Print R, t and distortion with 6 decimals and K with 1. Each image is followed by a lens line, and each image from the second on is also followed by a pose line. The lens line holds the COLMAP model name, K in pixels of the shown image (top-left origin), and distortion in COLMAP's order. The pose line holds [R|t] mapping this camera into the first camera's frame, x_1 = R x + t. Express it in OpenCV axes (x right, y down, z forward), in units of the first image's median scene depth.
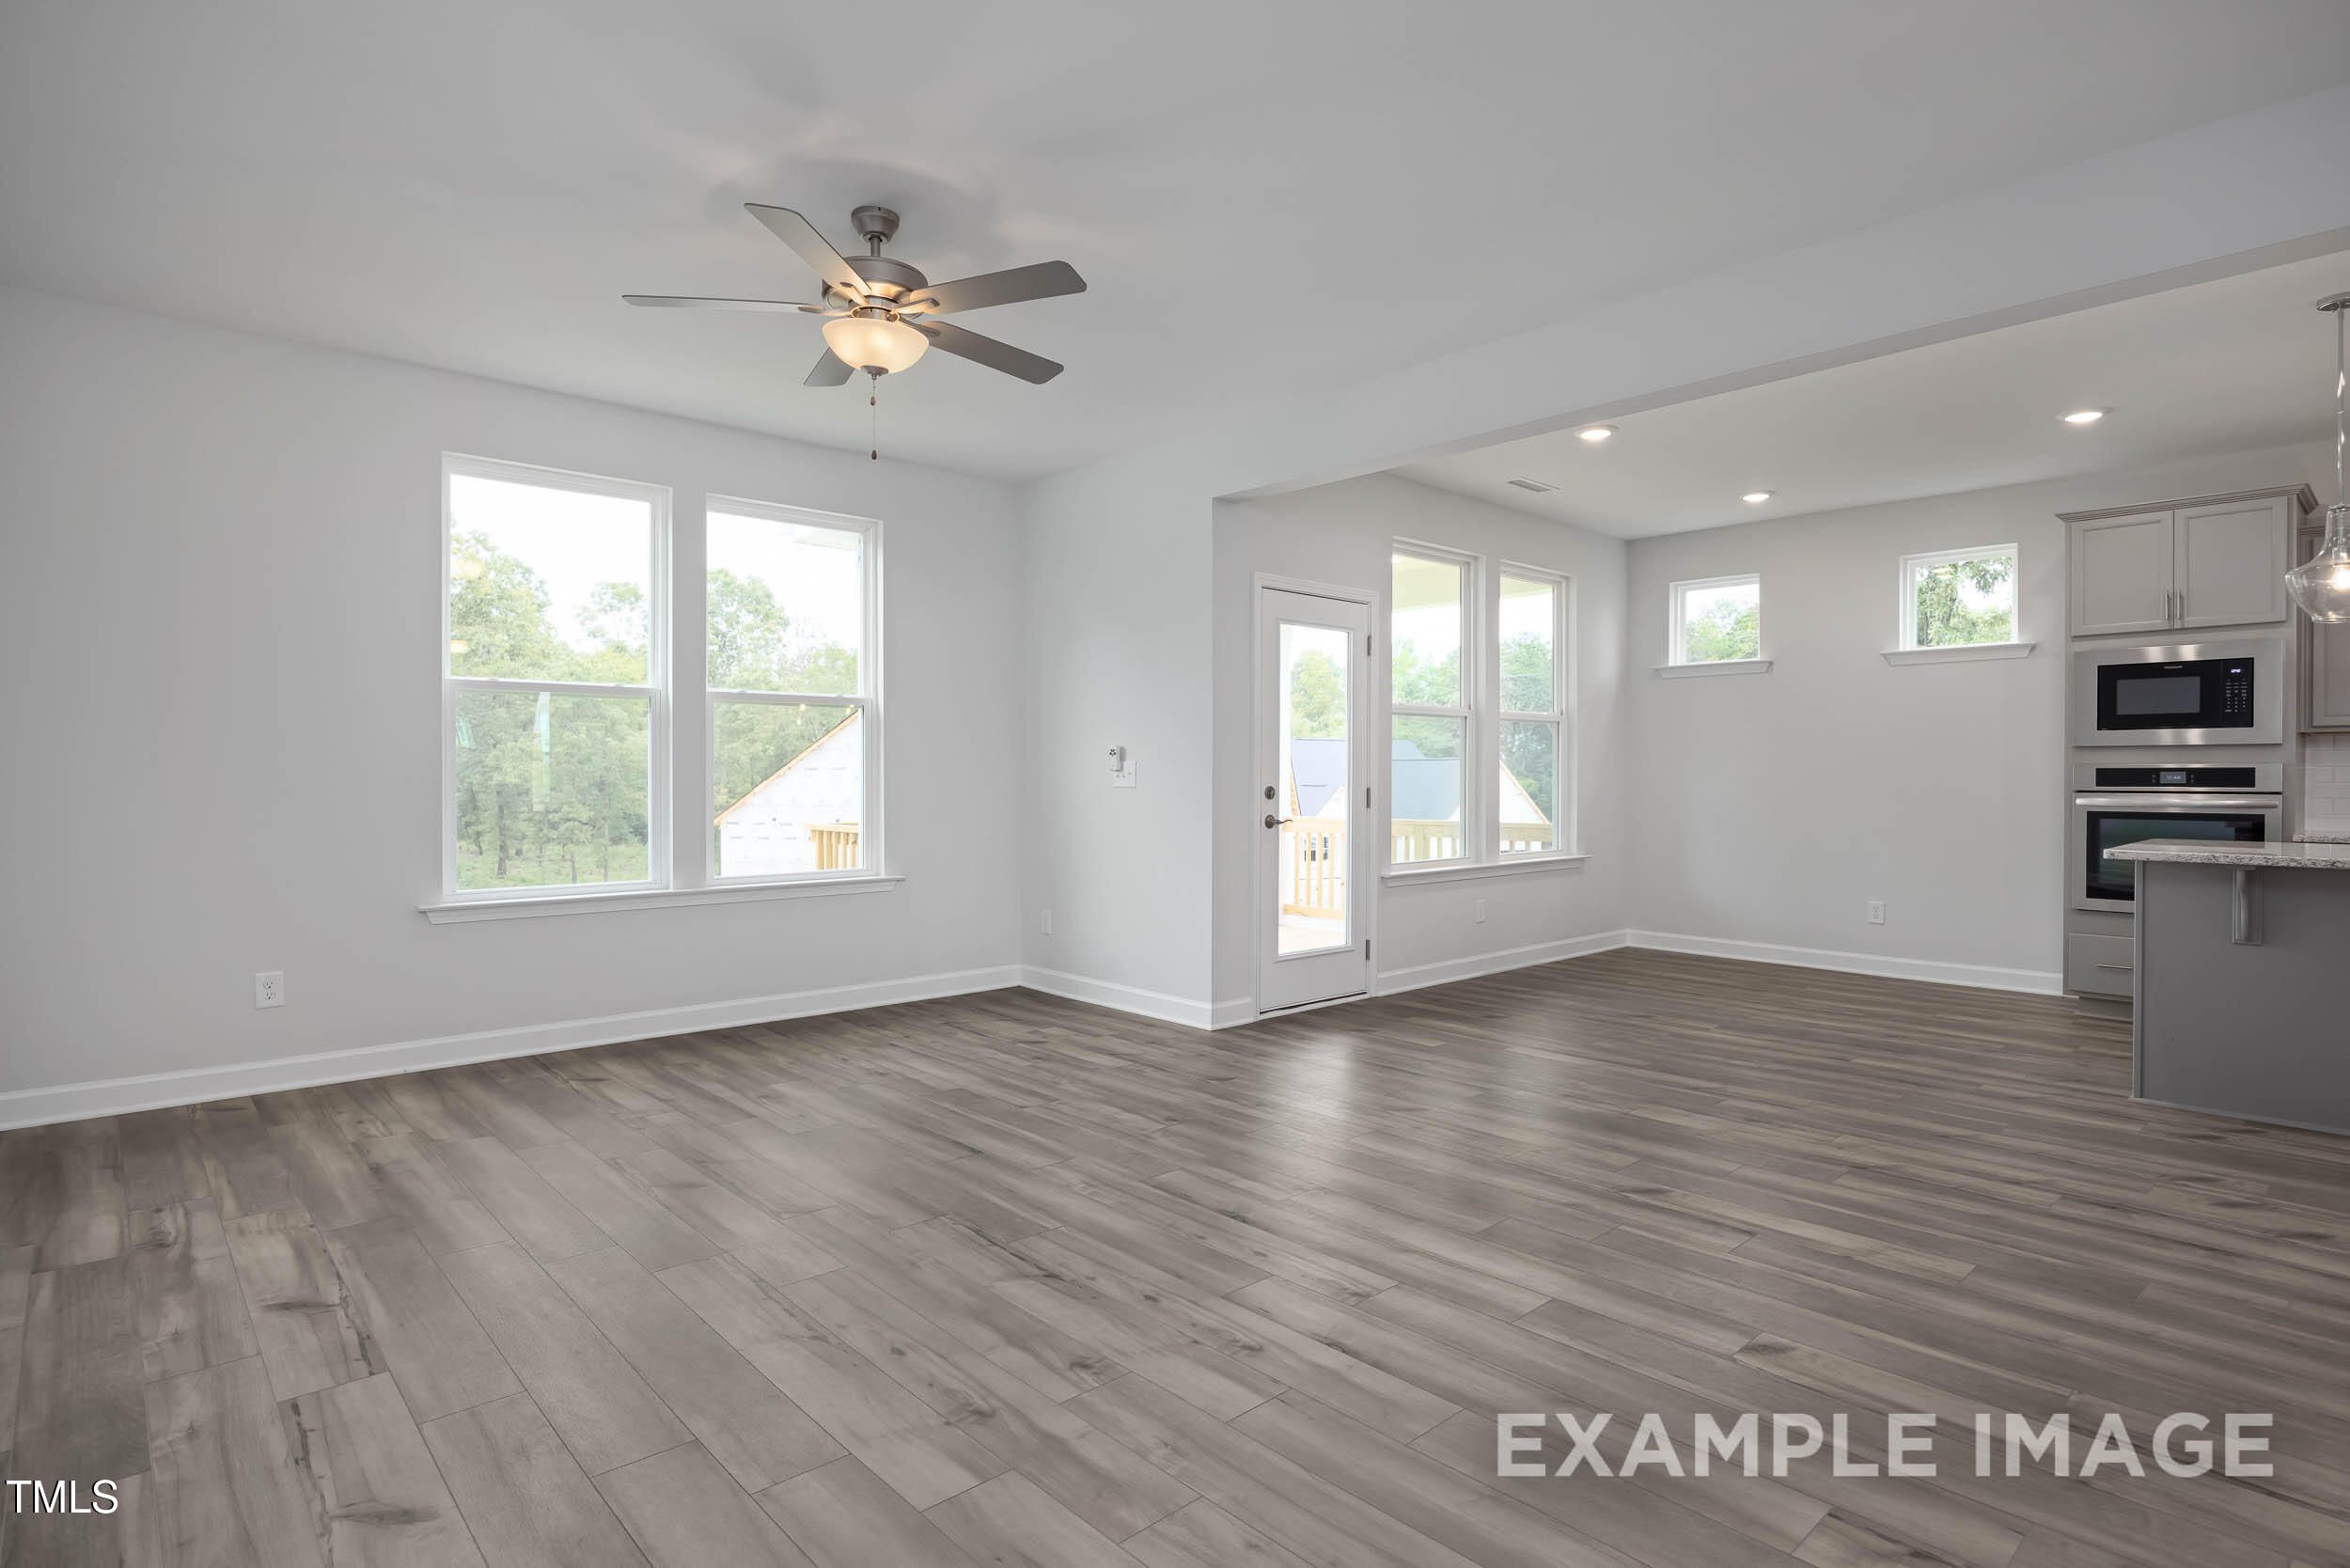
lens RADIAL K [[1208.9, 0, 1188.3], [0, 1208.9, 778.0], [0, 0, 1]] dist [-0.010674, 0.000398]
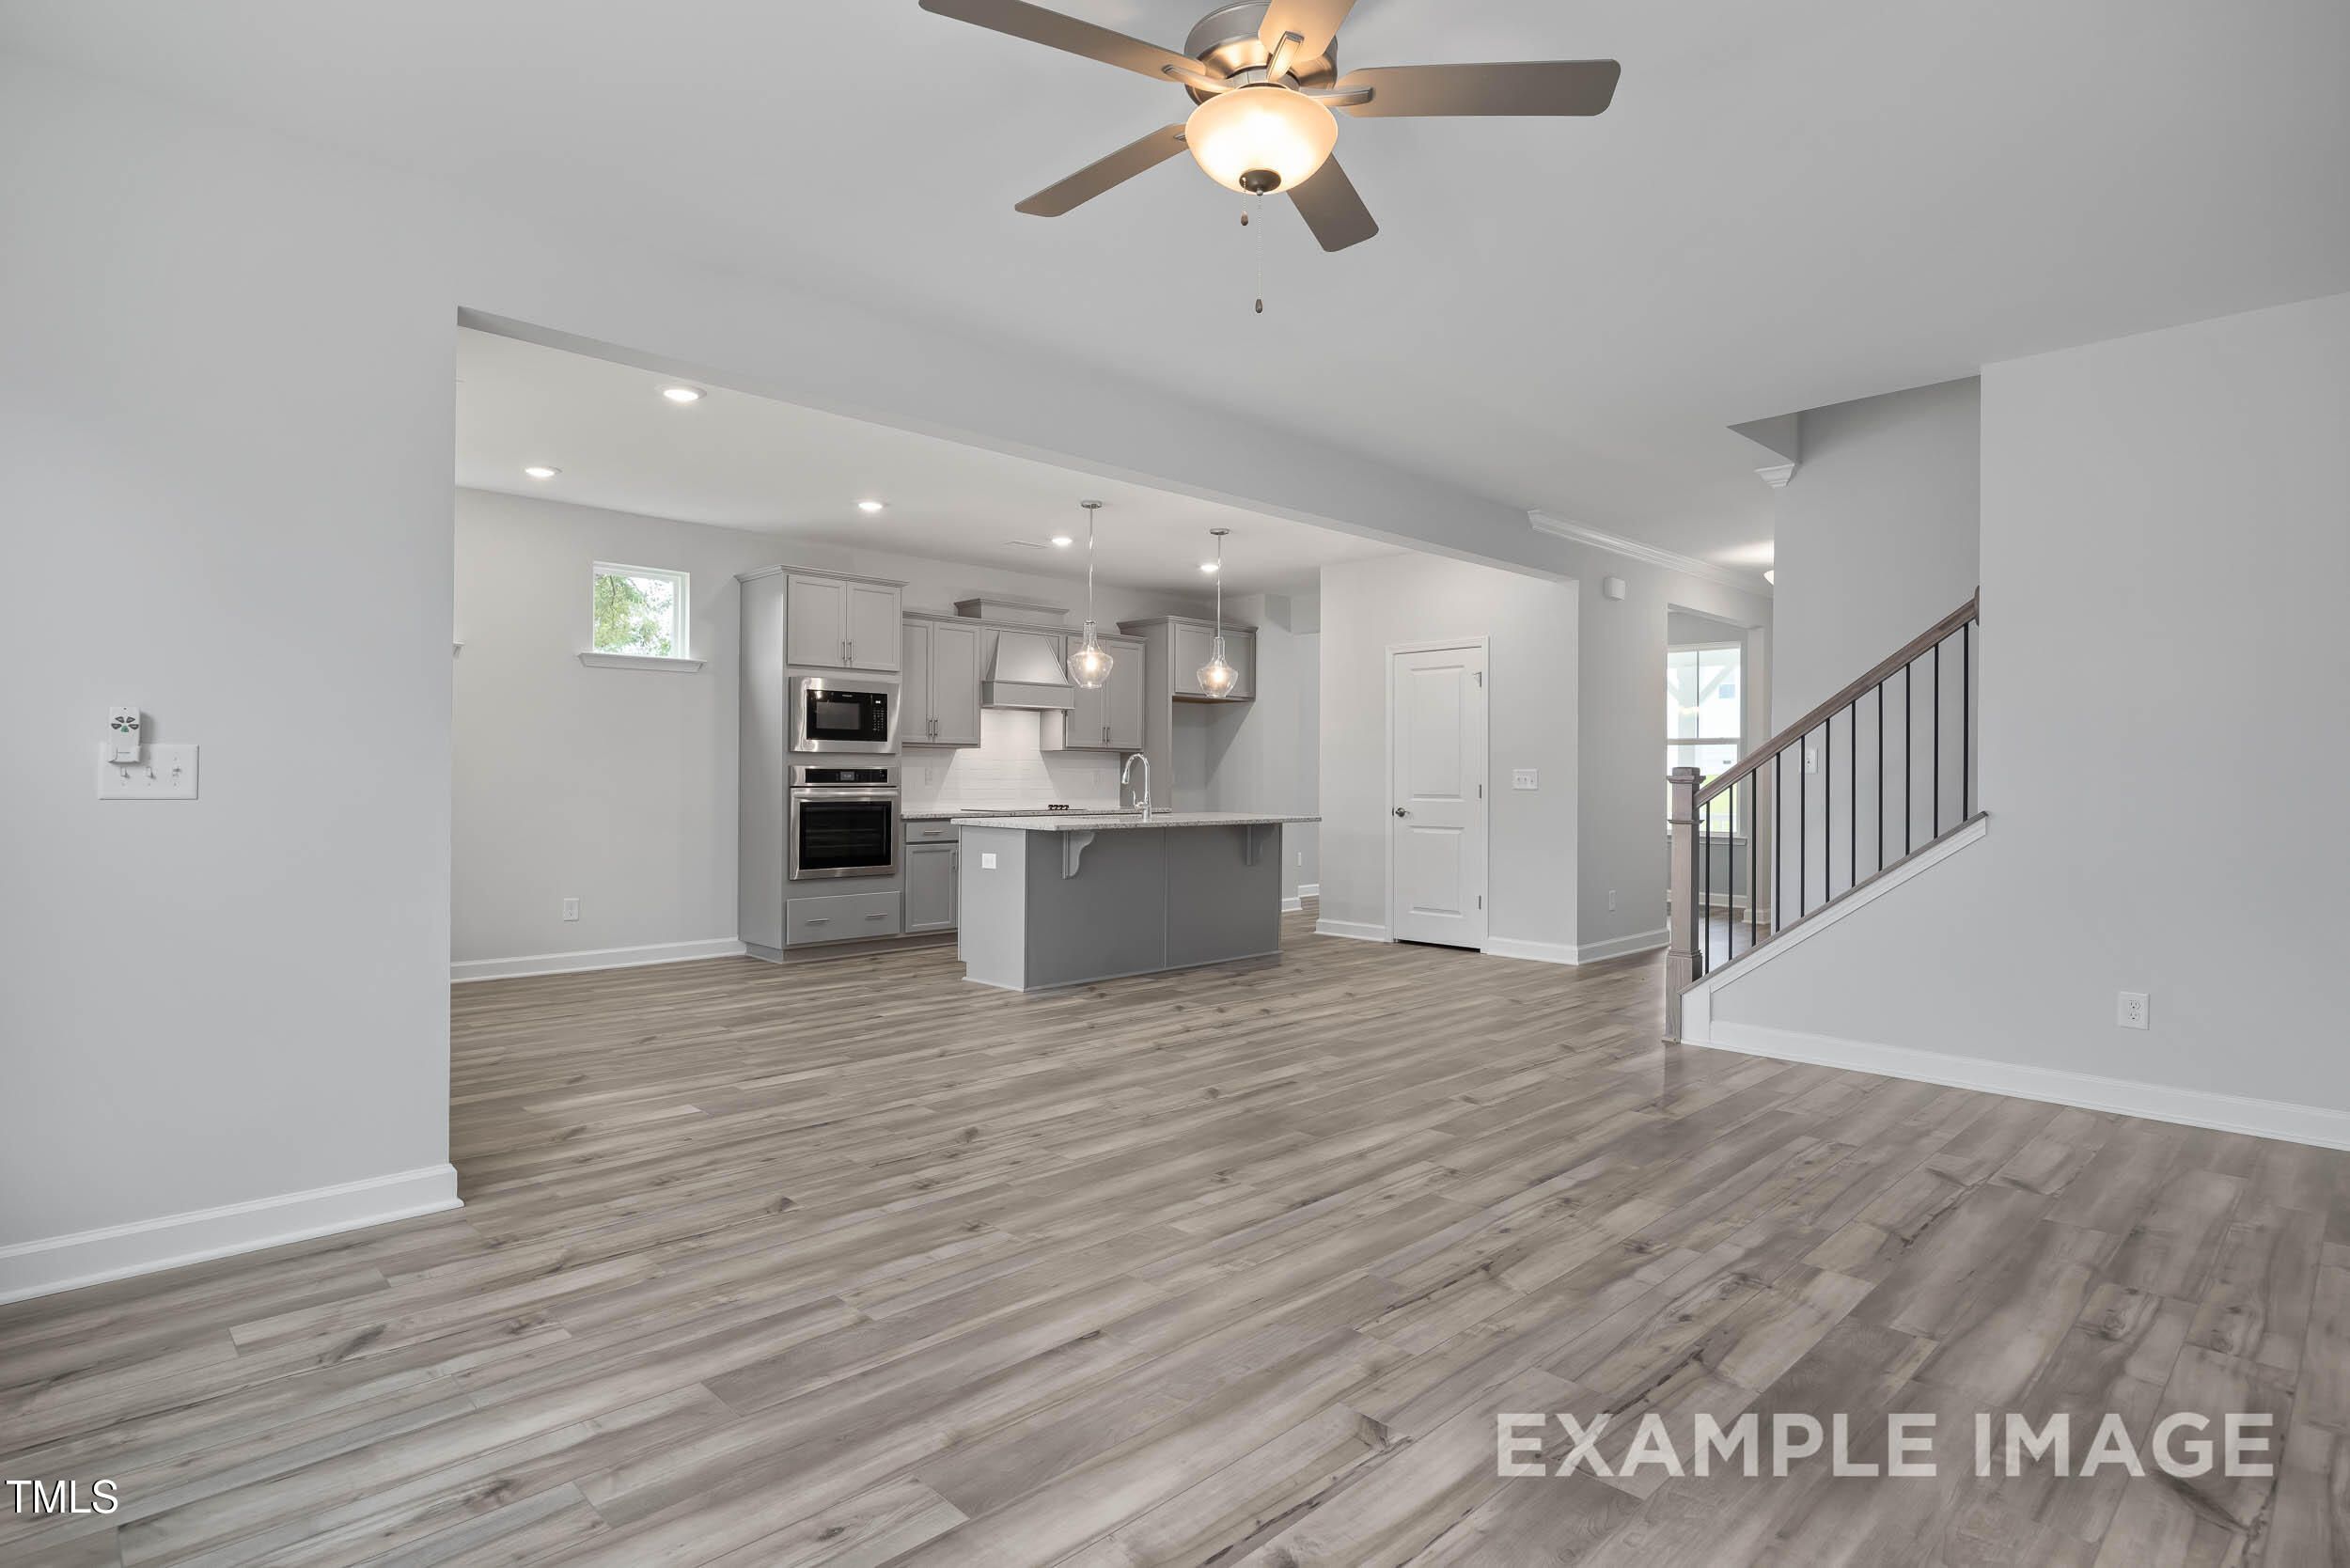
lens RADIAL K [[1208.9, 0, 1188.3], [0, 1208.9, 778.0], [0, 0, 1]] dist [-0.010674, 0.000398]
pose [[-0.033444, -0.002849, 0.999437, -0.830085], [-0.002141, 0.999994, 0.002779, -0.004152], [-0.999438, -0.002047, -0.033450, 0.947686]]
